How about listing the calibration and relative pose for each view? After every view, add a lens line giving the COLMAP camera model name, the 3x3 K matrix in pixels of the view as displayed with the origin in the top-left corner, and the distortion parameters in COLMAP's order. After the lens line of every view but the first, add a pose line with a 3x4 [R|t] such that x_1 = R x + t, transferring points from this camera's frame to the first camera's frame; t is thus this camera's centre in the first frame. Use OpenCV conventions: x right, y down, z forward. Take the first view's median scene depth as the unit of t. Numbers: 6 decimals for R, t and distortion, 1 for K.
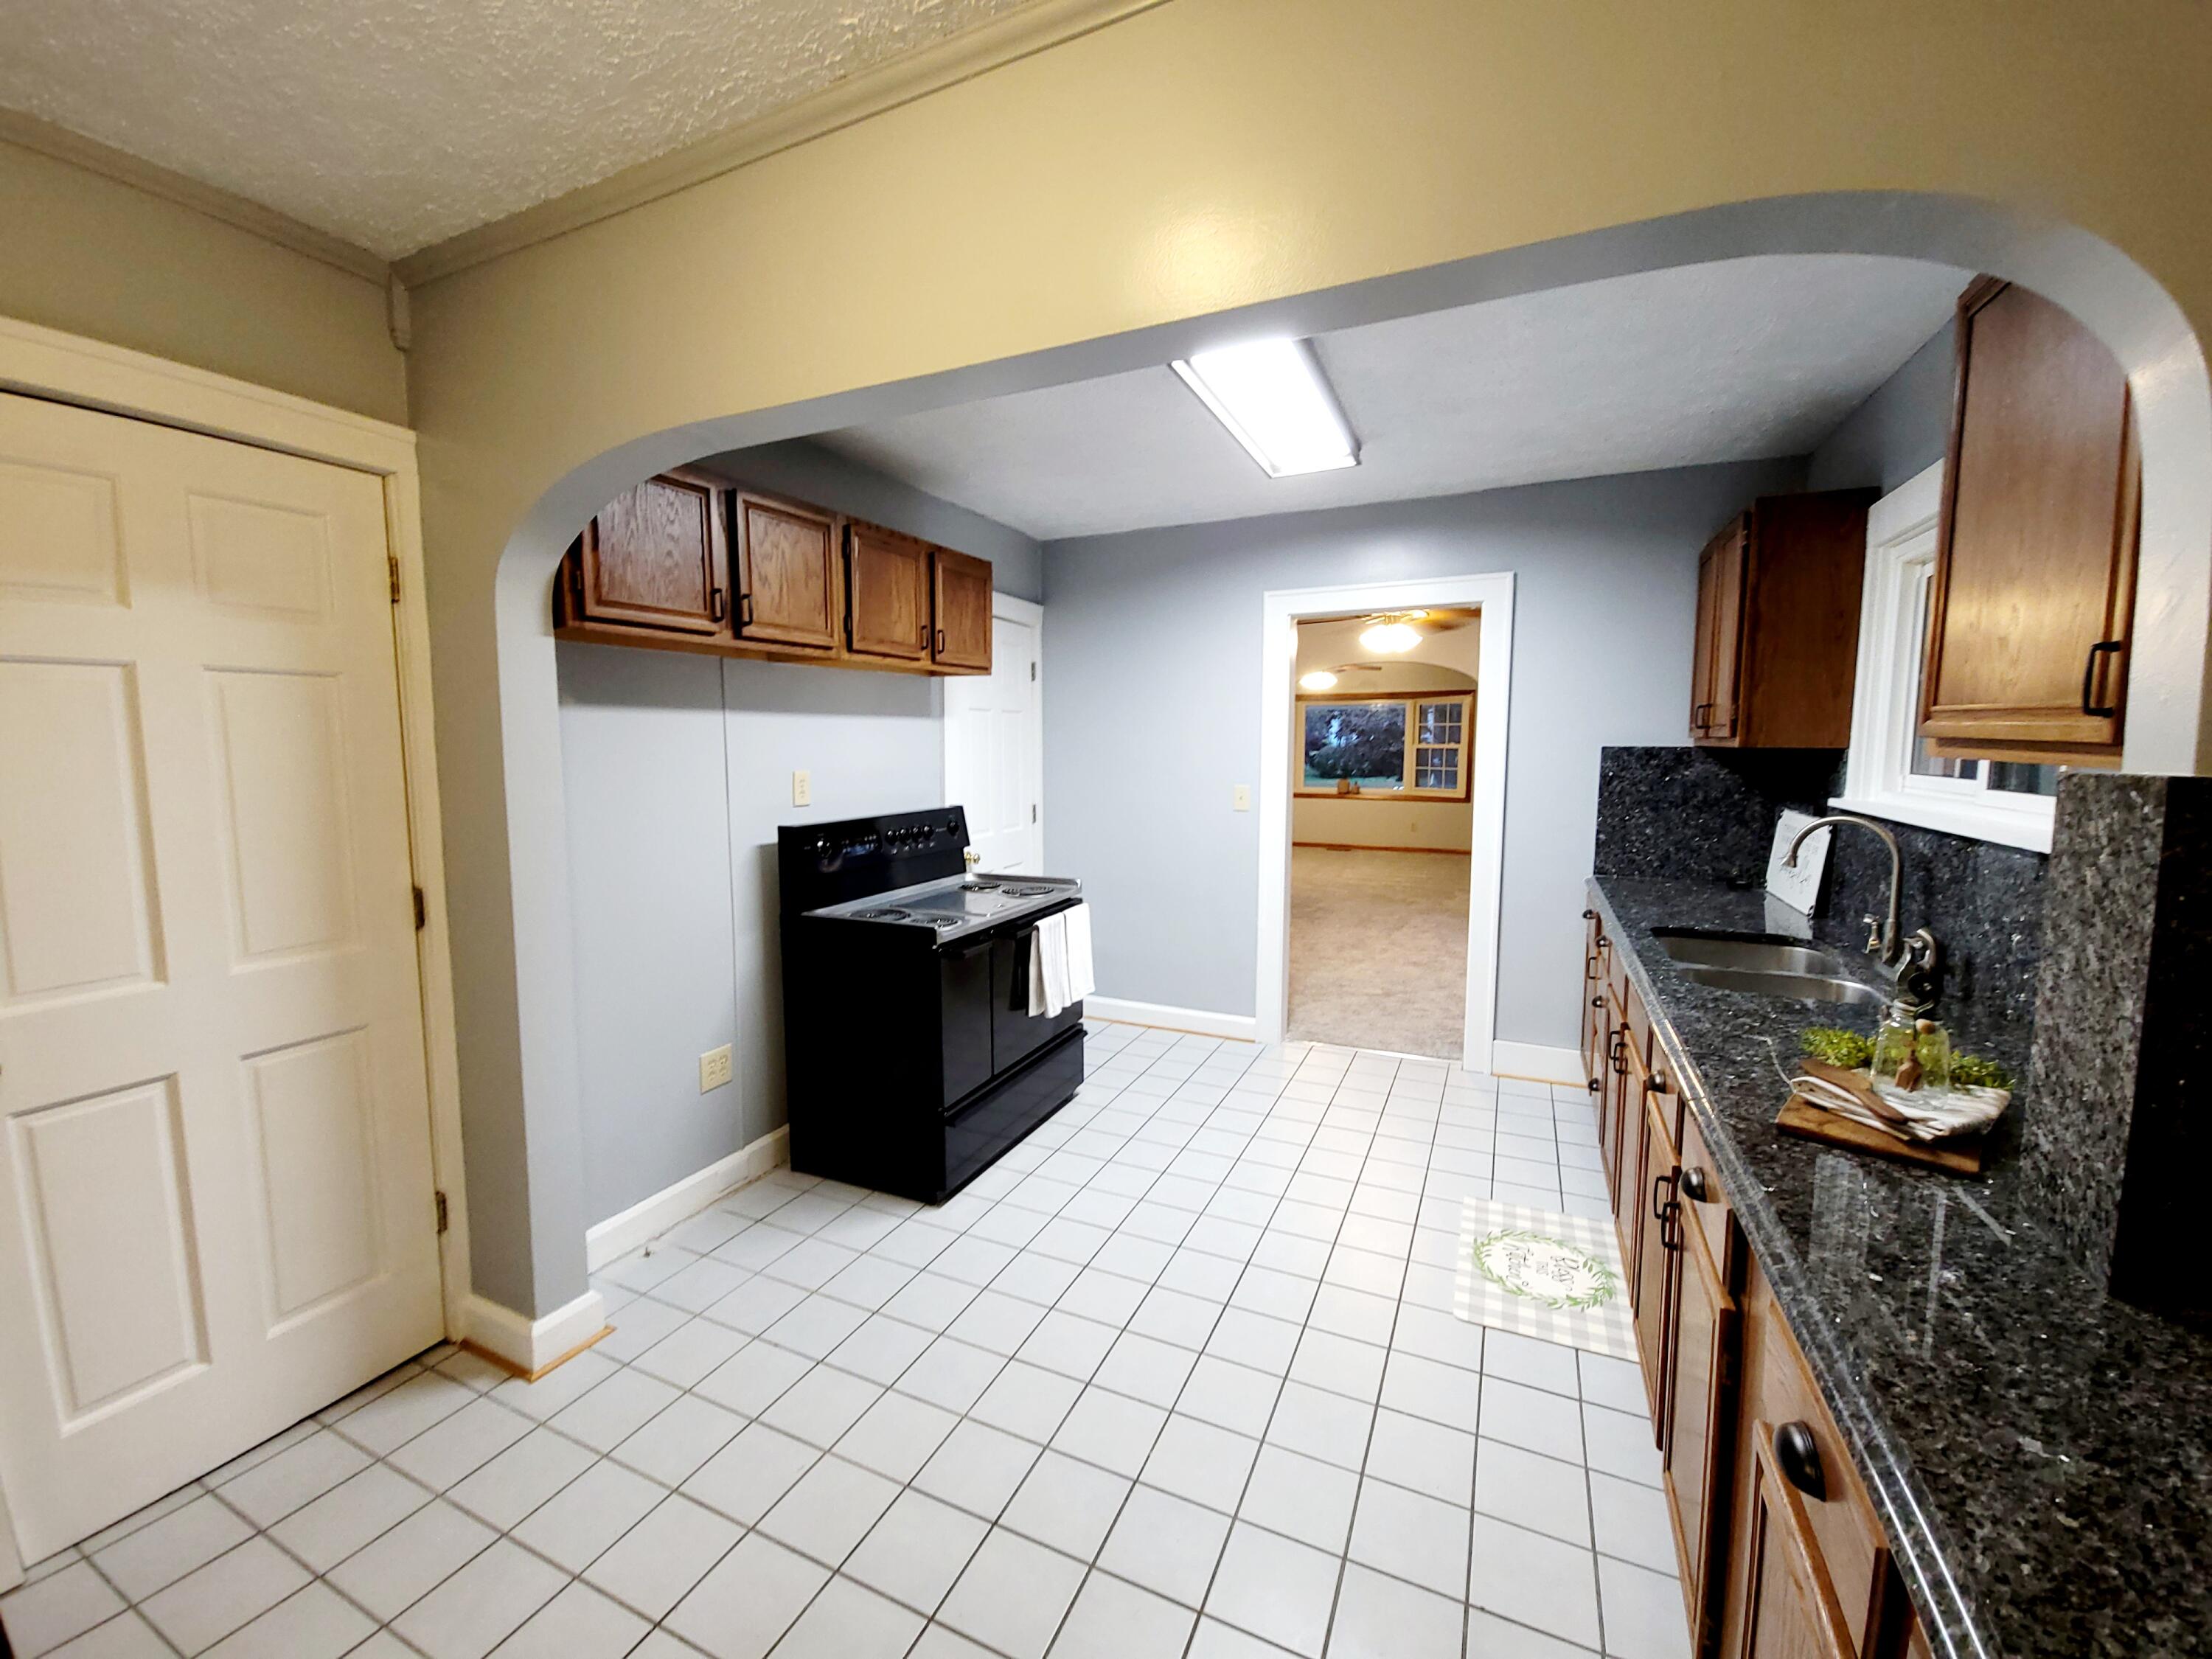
lens RADIAL K [[919.3, 0, 1083.9], [0, 919.3, 830.7], [0, 0, 1]] dist [0.013838, -0.011139]
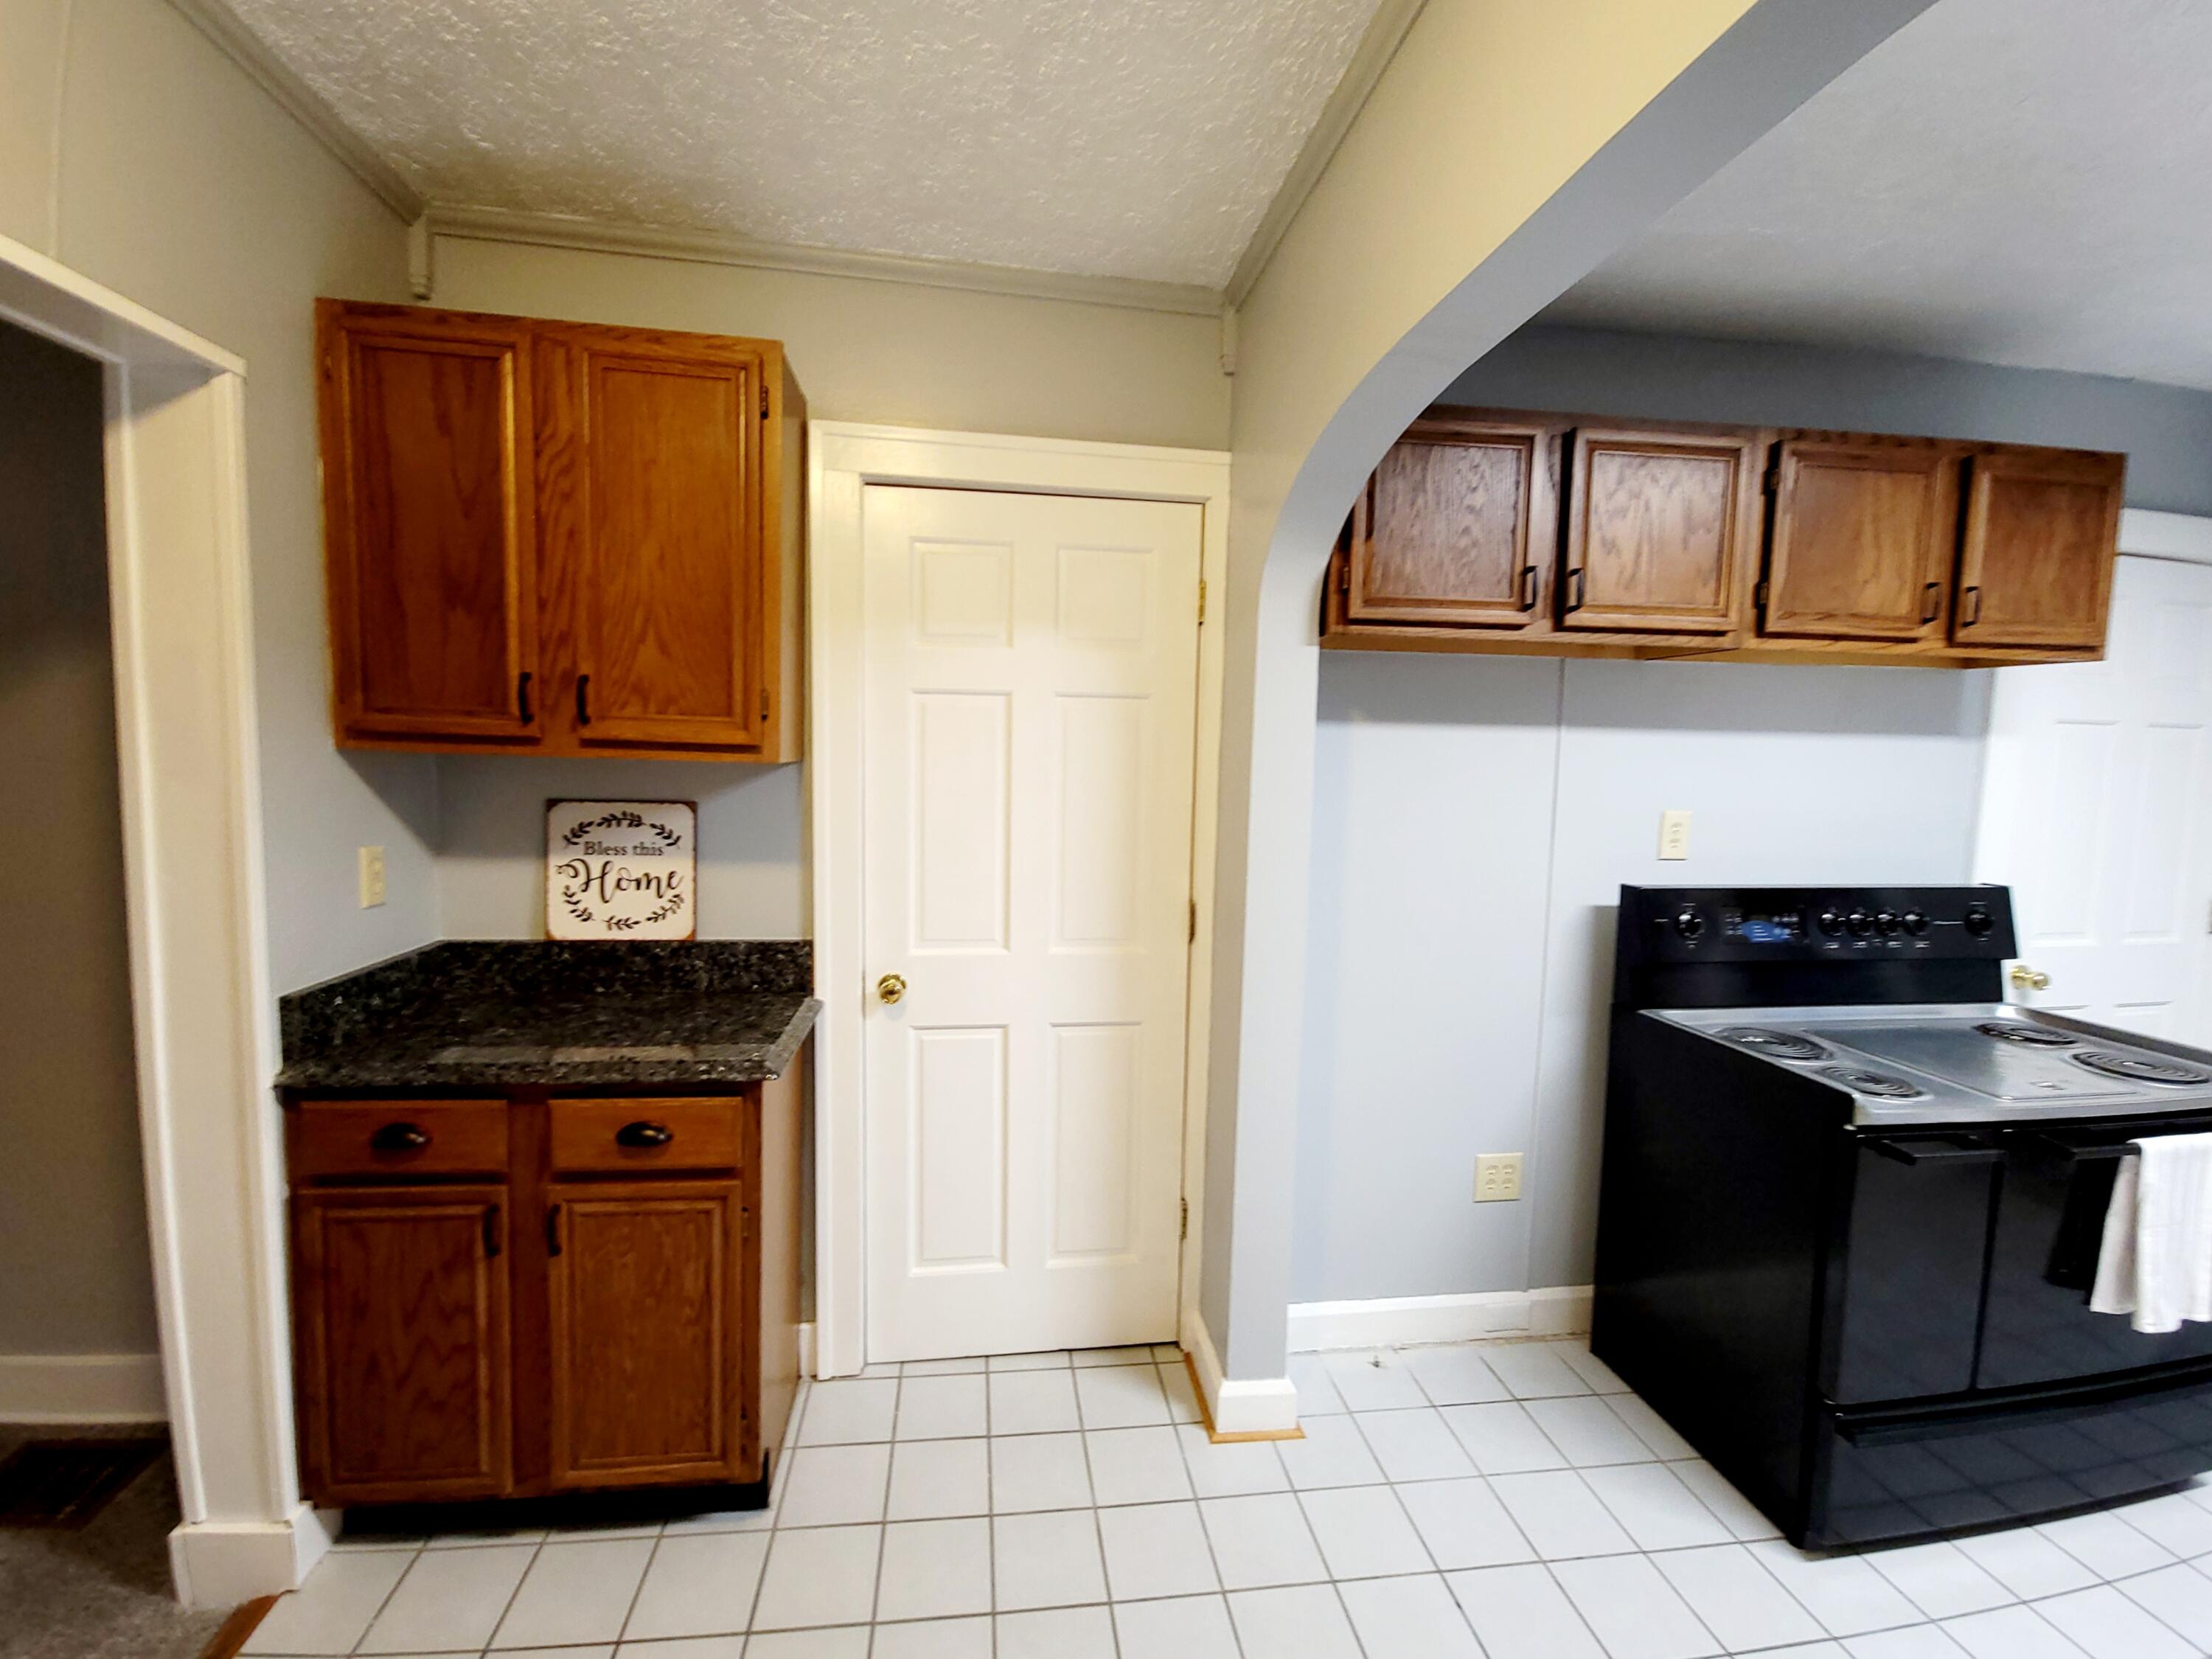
lens RADIAL K [[919.3, 0, 1083.9], [0, 919.3, 830.7], [0, 0, 1]] dist [0.013838, -0.011139]
pose [[0.541275, 0.085890, -0.836448, 0.048203], [-0.103182, 0.994036, 0.035301, -0.031006], [0.834491, 0.067199, 0.546909, 0.254312]]
